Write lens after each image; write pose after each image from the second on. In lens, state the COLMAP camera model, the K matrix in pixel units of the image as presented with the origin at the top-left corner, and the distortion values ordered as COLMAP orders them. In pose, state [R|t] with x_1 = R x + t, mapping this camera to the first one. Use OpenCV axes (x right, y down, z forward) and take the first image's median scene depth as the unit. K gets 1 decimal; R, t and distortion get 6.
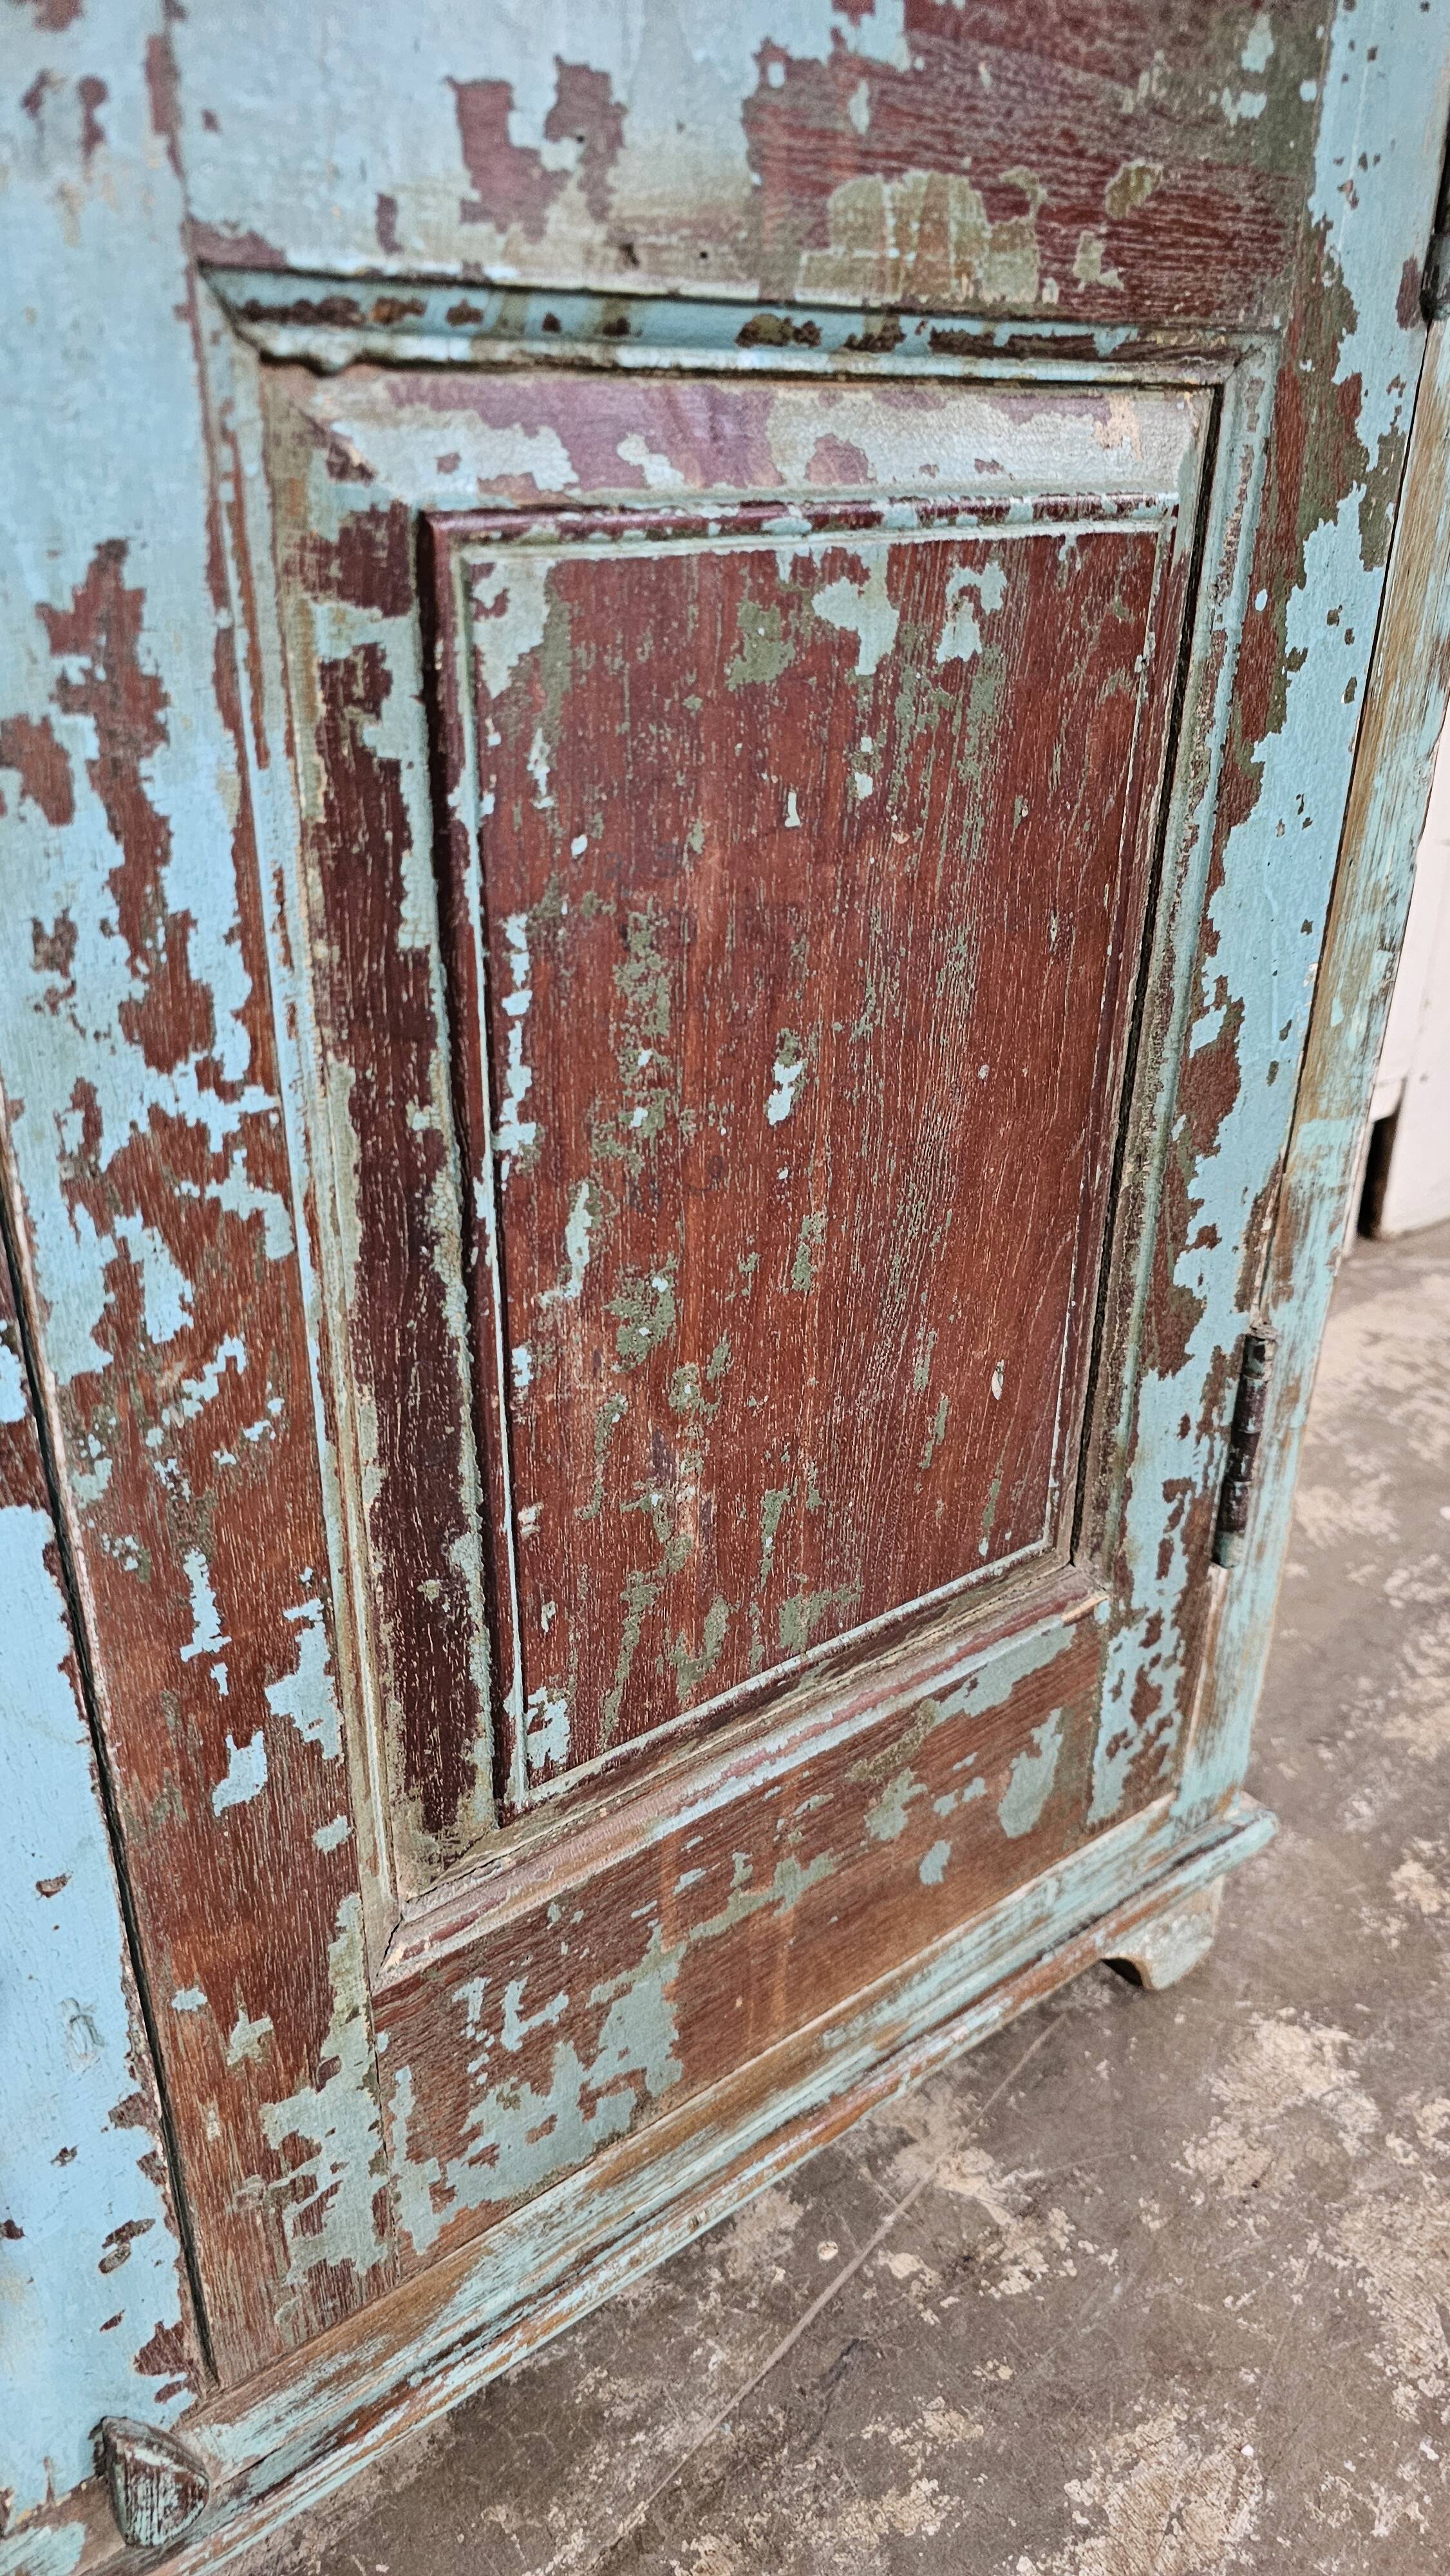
lens RADIAL K [[1736.0, 0, 720.2], [0, 1736.0, 1282.7], [0, 0, 1]] dist [0.048195, -0.067564]
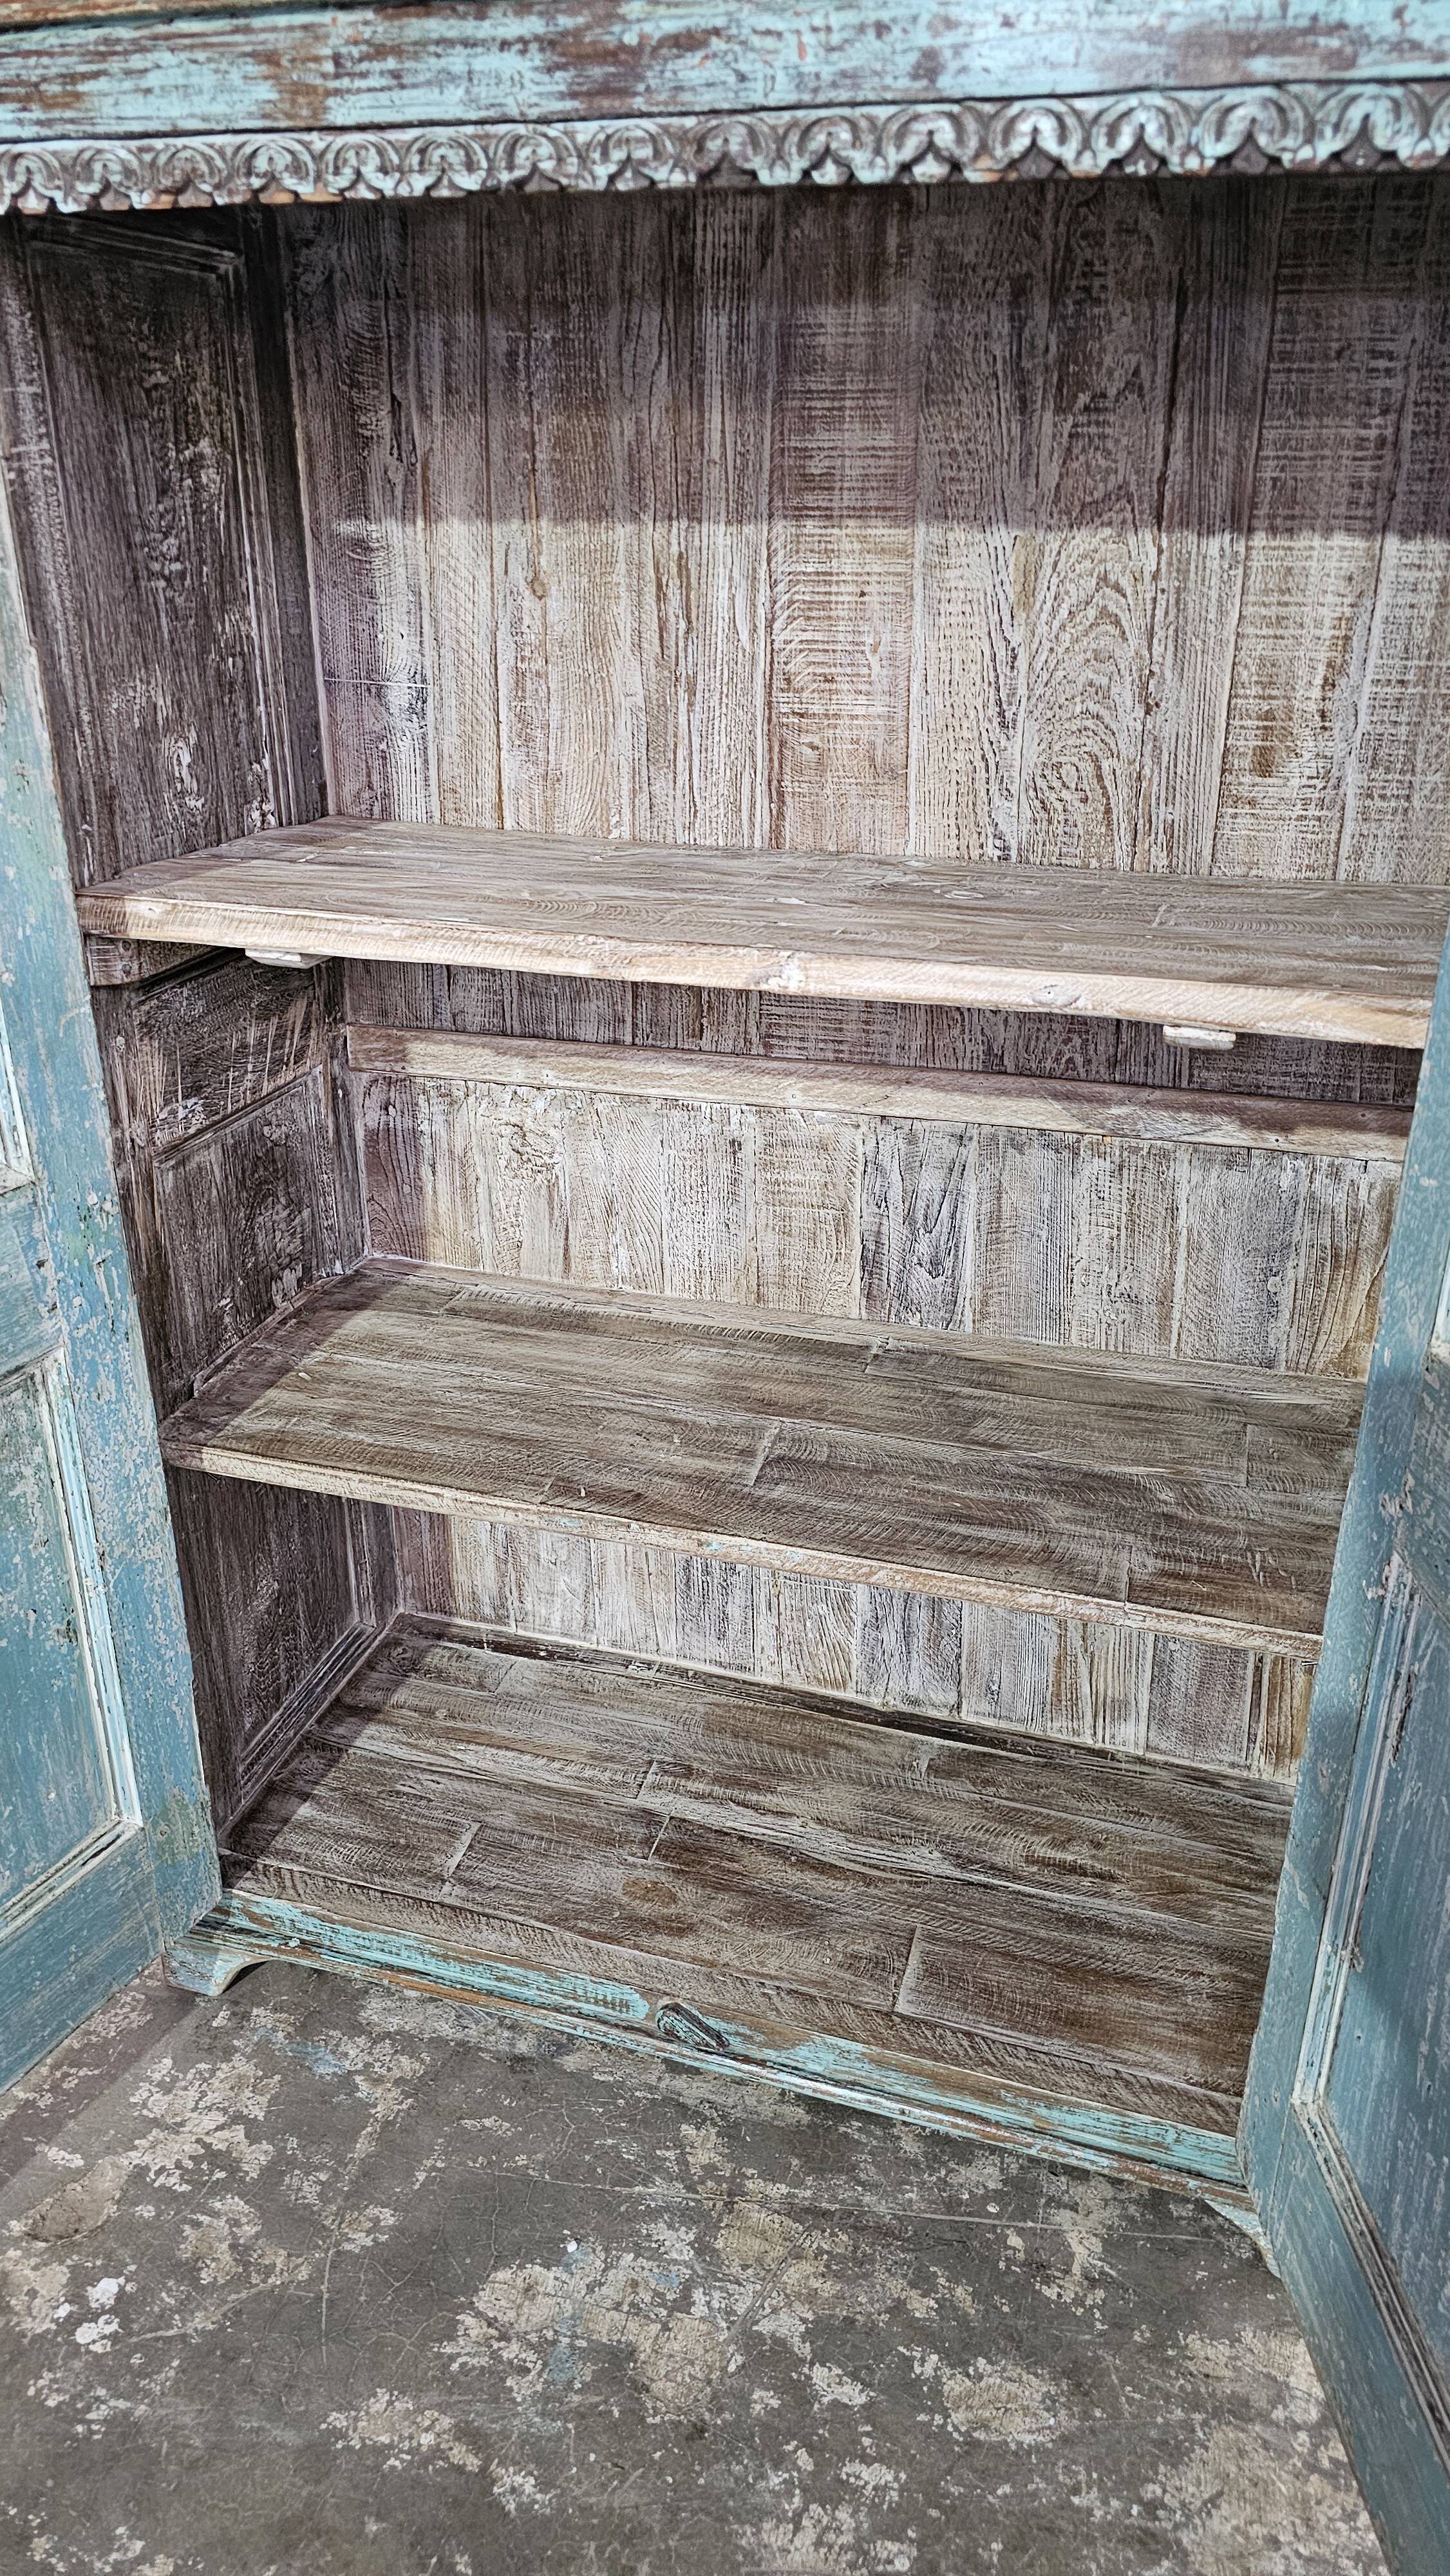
lens RADIAL K [[1731.1, 0, 729.1], [0, 1731.1, 1259.5], [0, 0, 1]] dist [0.061391, -0.054980]
pose [[0.583726, 0.314132, -0.748723, 1.518329], [-0.354081, 0.928311, 0.113428, -0.797701], [0.730679, 0.198897, 0.653107, -1.019784]]
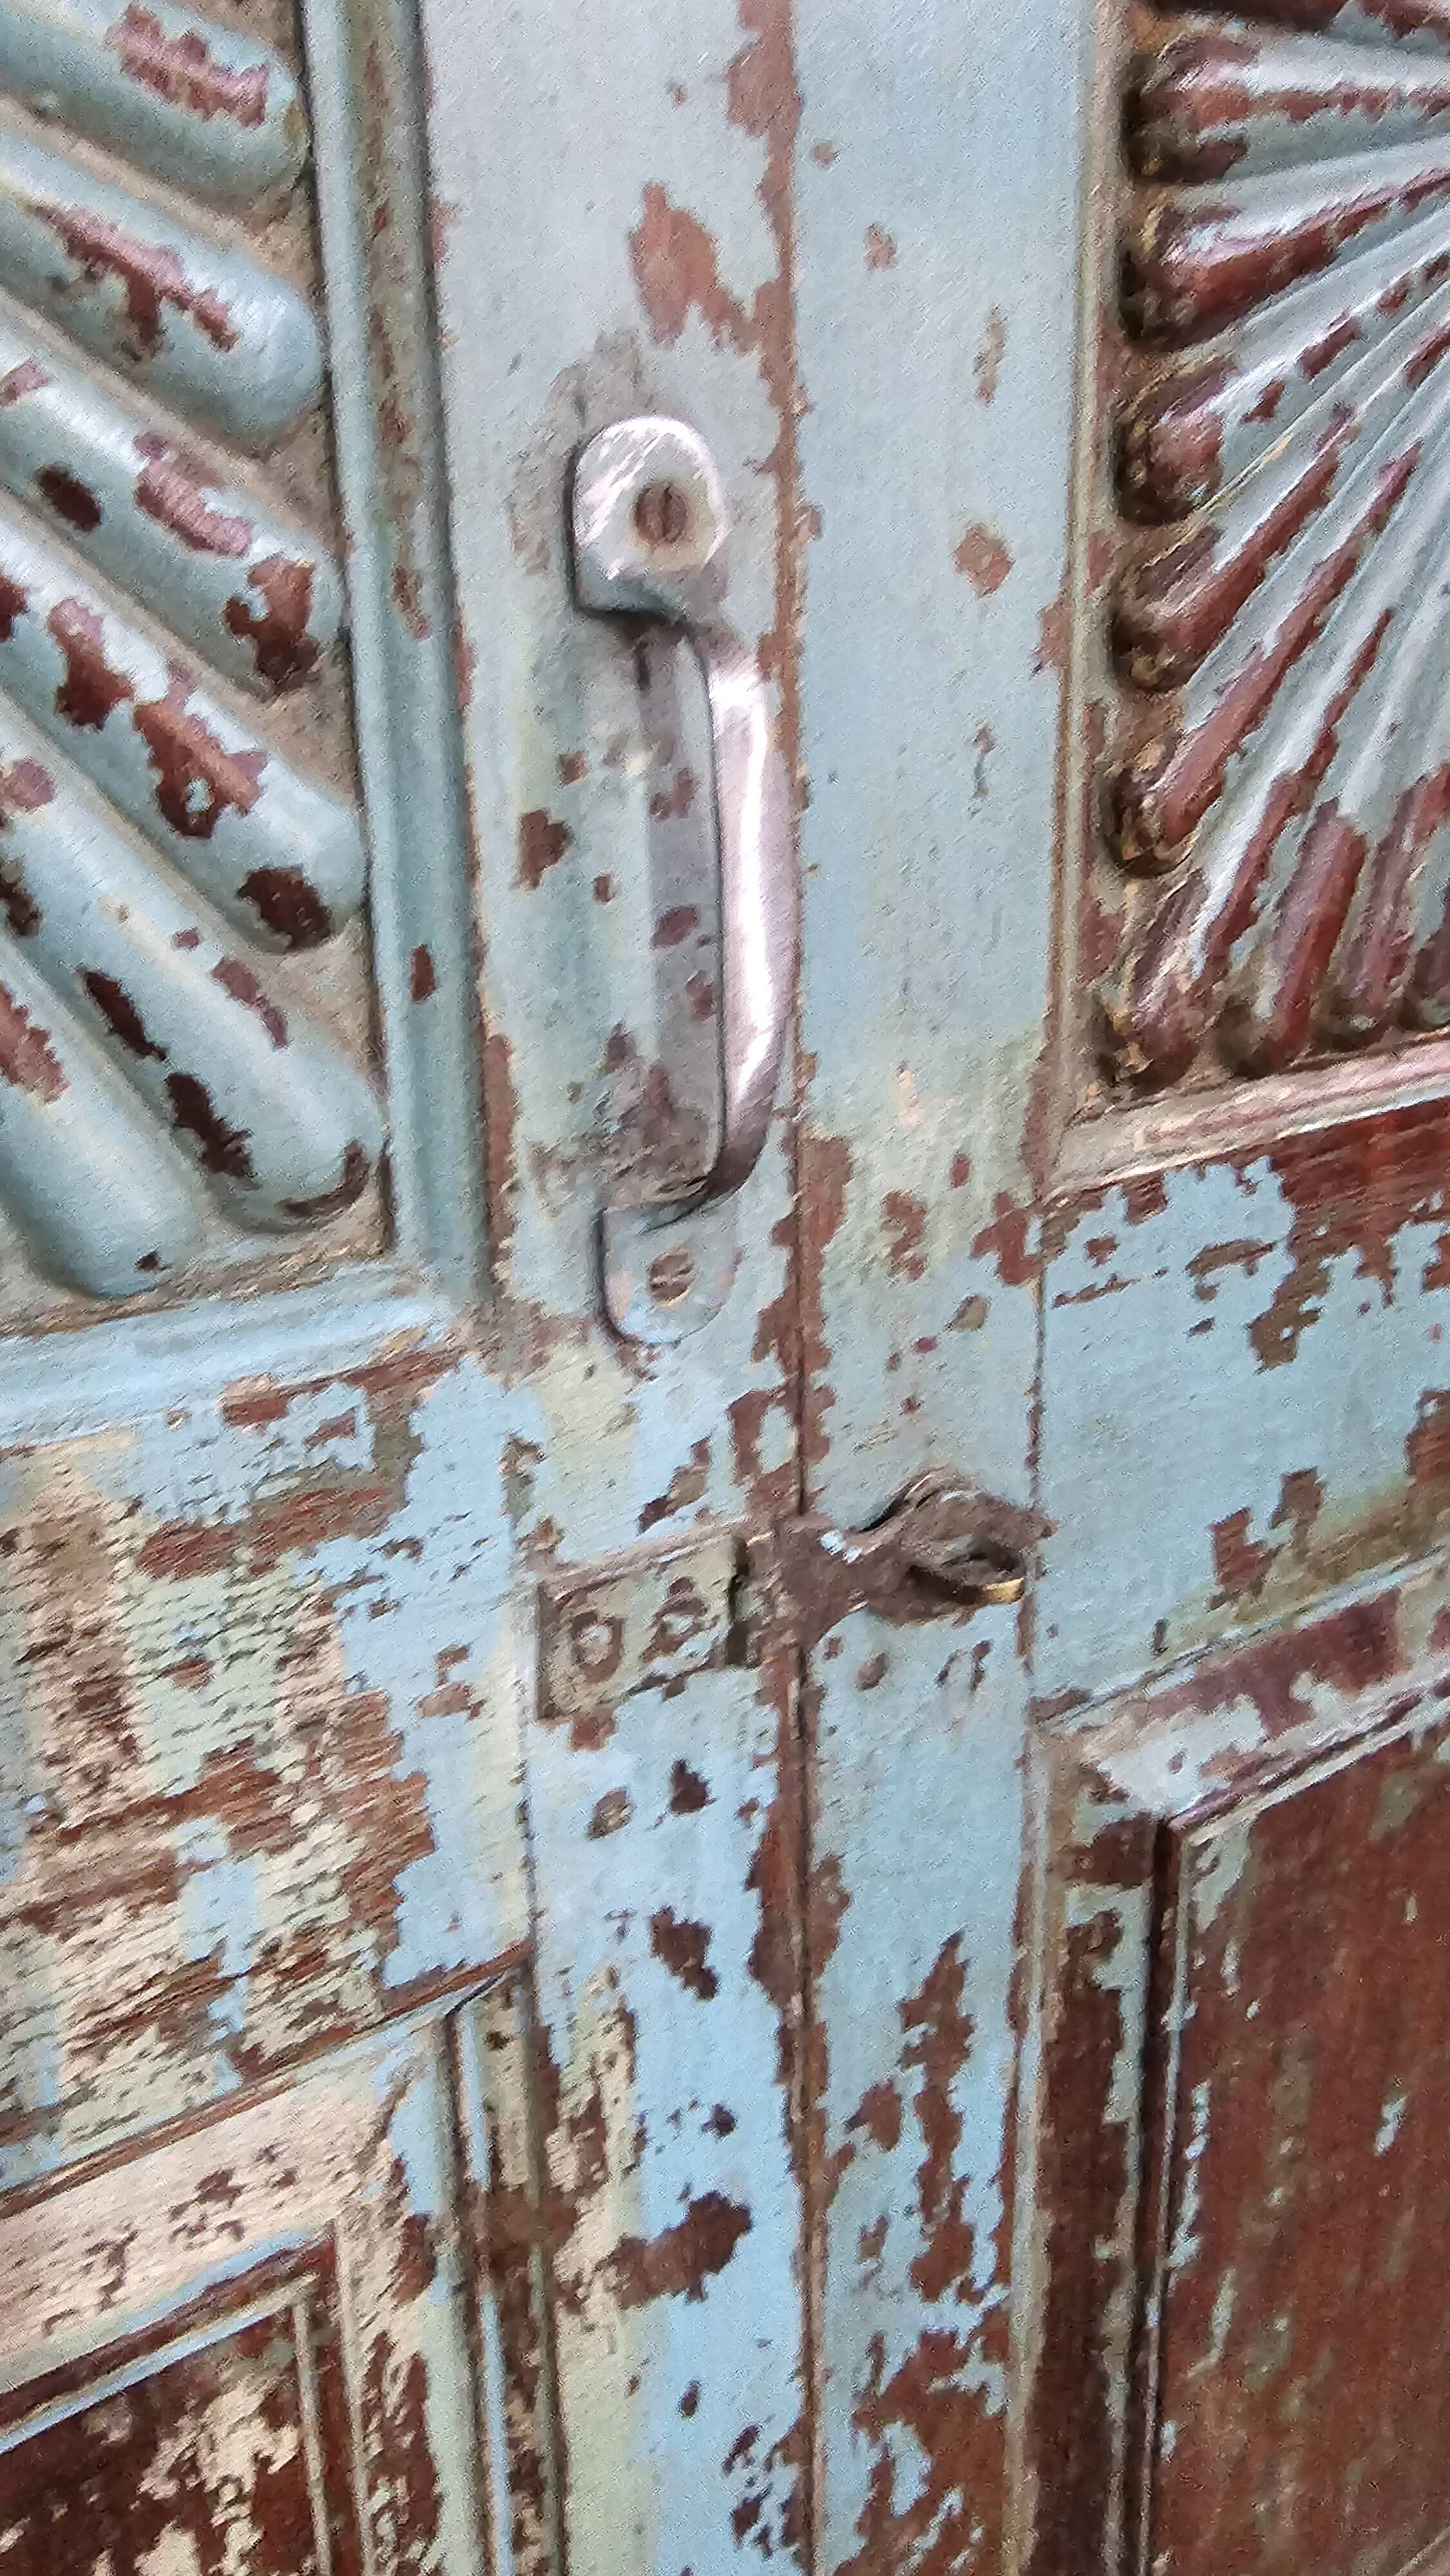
lens RADIAL K [[1779.1, 0, 725.5], [0, 1779.1, 1139.2], [0, 0, 1]] dist [0.000282, -0.004126]
pose [[0.995598, -0.010437, -0.093144, -0.258090], [-0.006817, 0.983085, -0.183022, -0.496789], [0.093478, 0.182852, 0.978686, -0.214189]]
